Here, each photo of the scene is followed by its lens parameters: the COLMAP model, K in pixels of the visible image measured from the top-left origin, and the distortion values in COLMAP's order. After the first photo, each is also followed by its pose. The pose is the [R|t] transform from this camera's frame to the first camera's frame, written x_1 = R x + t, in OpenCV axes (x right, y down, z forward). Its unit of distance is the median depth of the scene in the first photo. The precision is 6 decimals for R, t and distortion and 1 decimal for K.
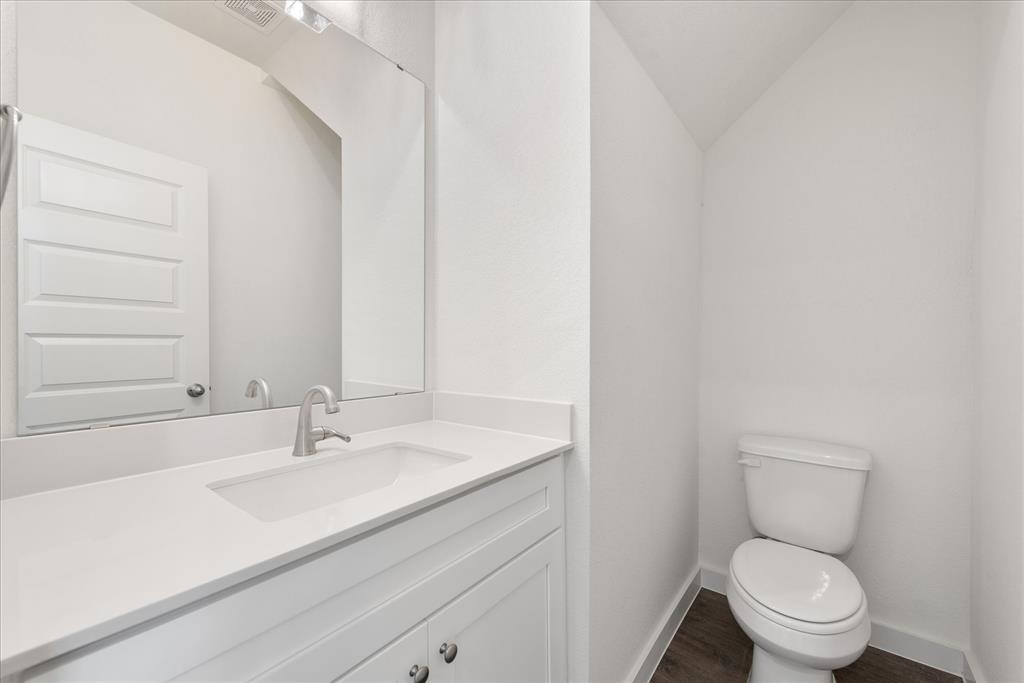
lens RADIAL K [[401.4, 0, 516.4], [0, 401.4, 341.9], [0, 0, 1]] dist [0.013815, 0.000148]
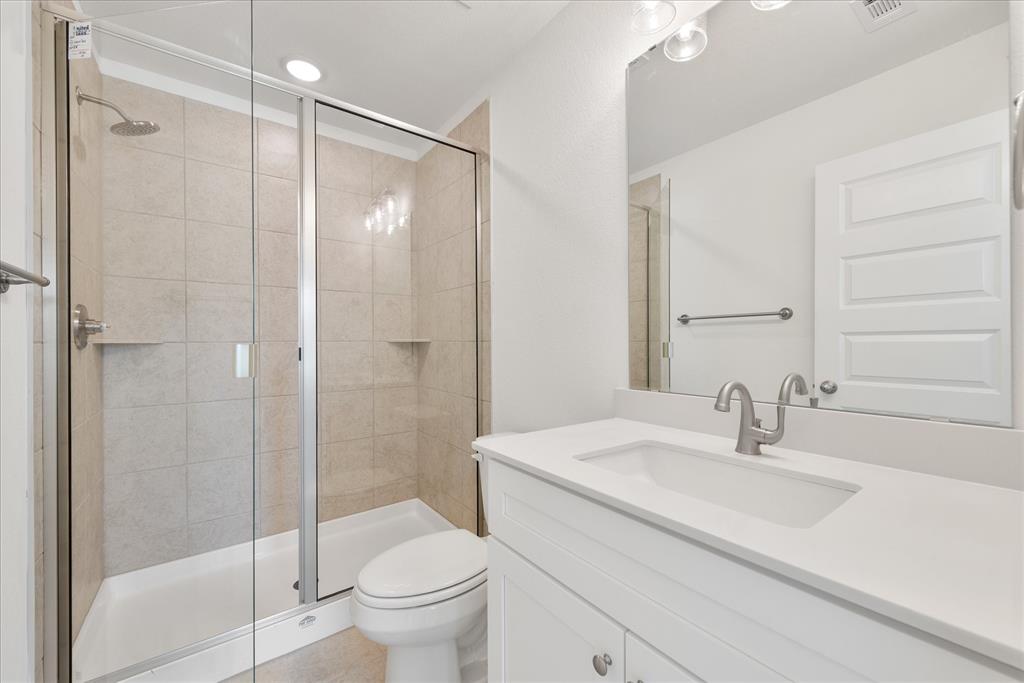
lens RADIAL K [[401.4, 0, 516.4], [0, 401.4, 341.9], [0, 0, 1]] dist [0.013815, 0.000148]
pose [[-0.252341, -0.000801, -0.967638, 0.535310], [0.012340, 0.999916, -0.004045, 0.017051], [0.967560, -0.012961, -0.252309, 0.729261]]
